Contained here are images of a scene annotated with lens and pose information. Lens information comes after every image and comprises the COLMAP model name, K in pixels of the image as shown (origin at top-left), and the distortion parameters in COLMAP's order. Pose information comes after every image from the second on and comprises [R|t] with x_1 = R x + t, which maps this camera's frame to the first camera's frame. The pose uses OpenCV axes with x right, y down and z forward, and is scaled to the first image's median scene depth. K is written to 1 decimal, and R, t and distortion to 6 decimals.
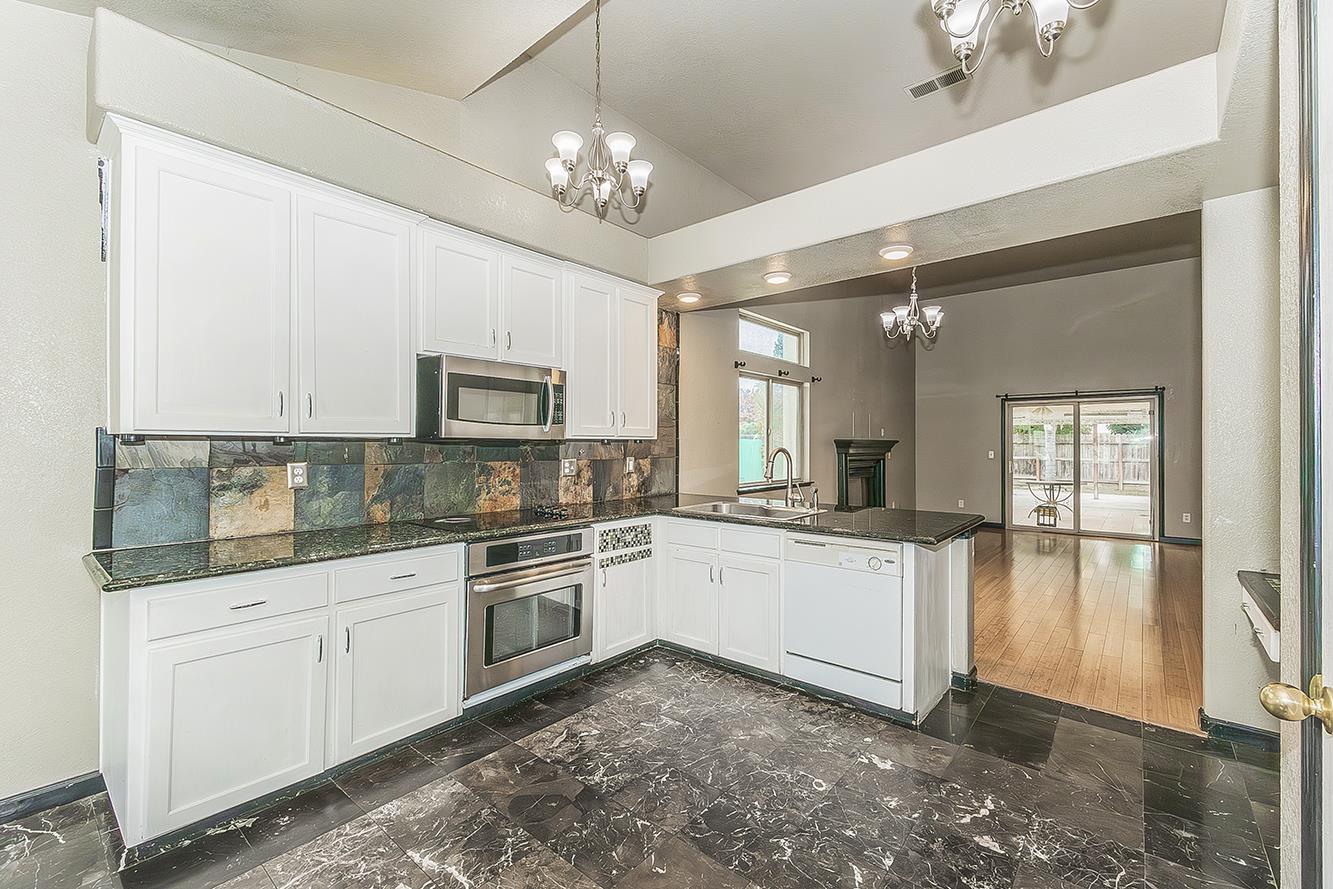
lens RADIAL K [[558.2, 0, 677.5], [0, 558.2, 443.1], [0, 0, 1]] dist [0.006090, -0.000416]
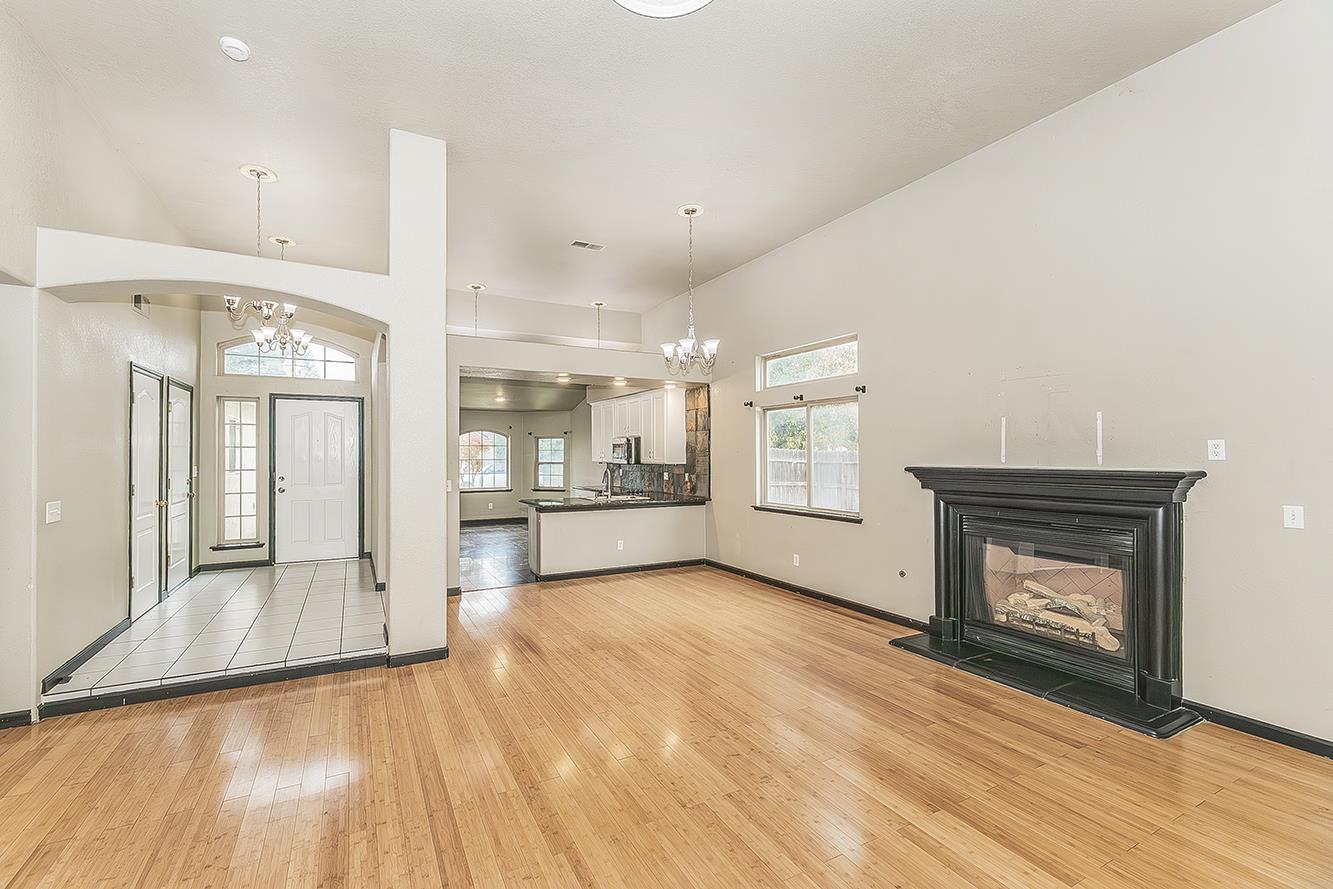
lens RADIAL K [[558.2, 0, 636.0], [0, 558.2, 447.4], [0, 0, 1]] dist [0.006090, -0.000416]
pose [[-0.393950, -0.012288, -0.919050, 2.076320], [0.005233, 0.999864, -0.015612, -0.040761], [0.919117, -0.010959, -0.393832, 1.936142]]
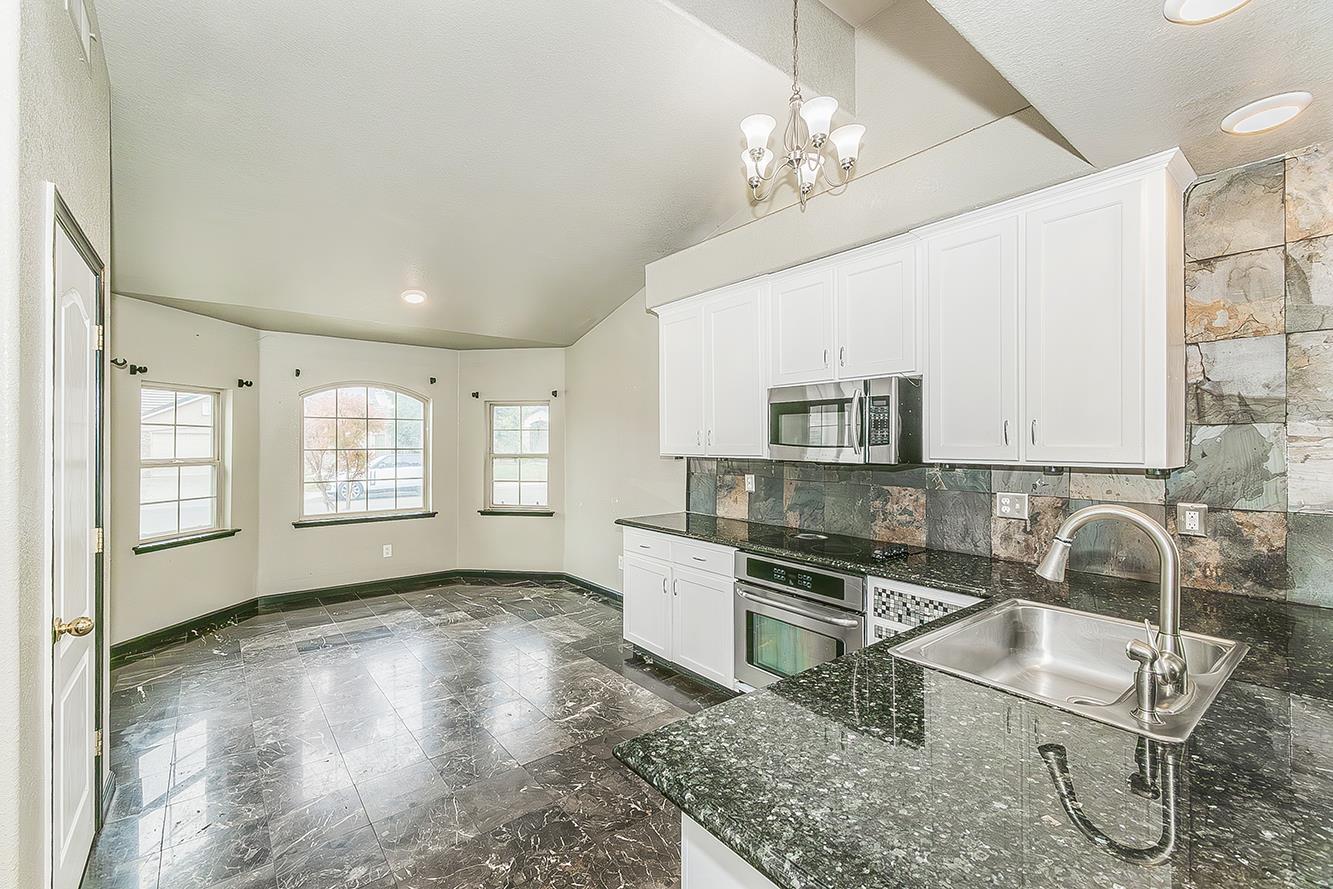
lens RADIAL K [[558.2, 0, 648.0], [0, 558.2, 439.6], [0, 0, 1]] dist [0.006090, -0.000416]
pose [[-0.218052, -0.008724, -0.975898, 0.609981], [0.002486, 0.999952, -0.009494, -0.032967], [0.975934, -0.004497, -0.218020, 0.790989]]
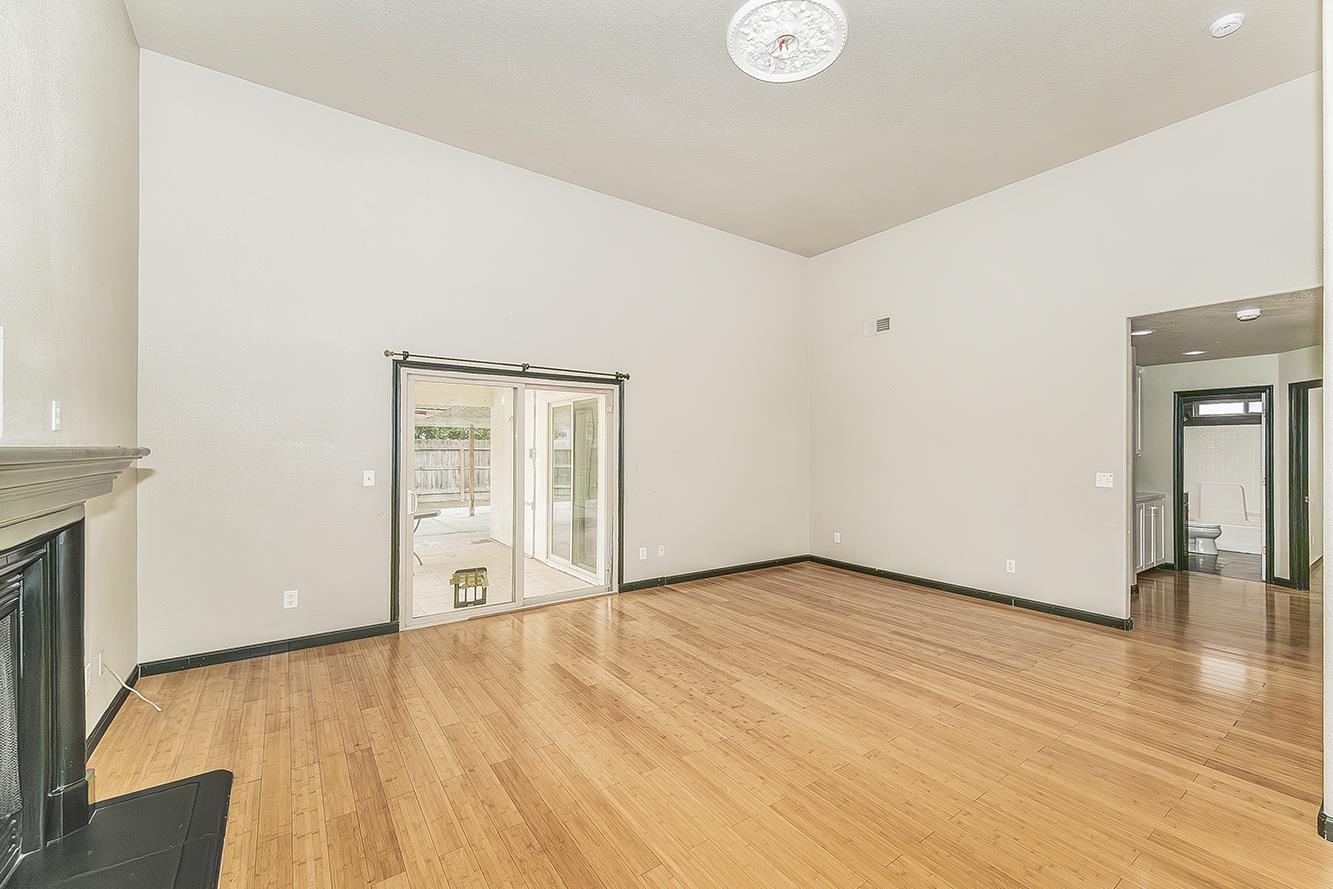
lens RADIAL K [[558.2, 0, 727.0], [0, 558.2, 446.7], [0, 0, 1]] dist [0.006090, -0.000416]
pose [[0.207714, 0.006457, 0.978168, 0.438136], [-0.007241, 0.999961, -0.005063, -0.012703], [-0.978163, -0.006031, 0.207753, 1.584817]]
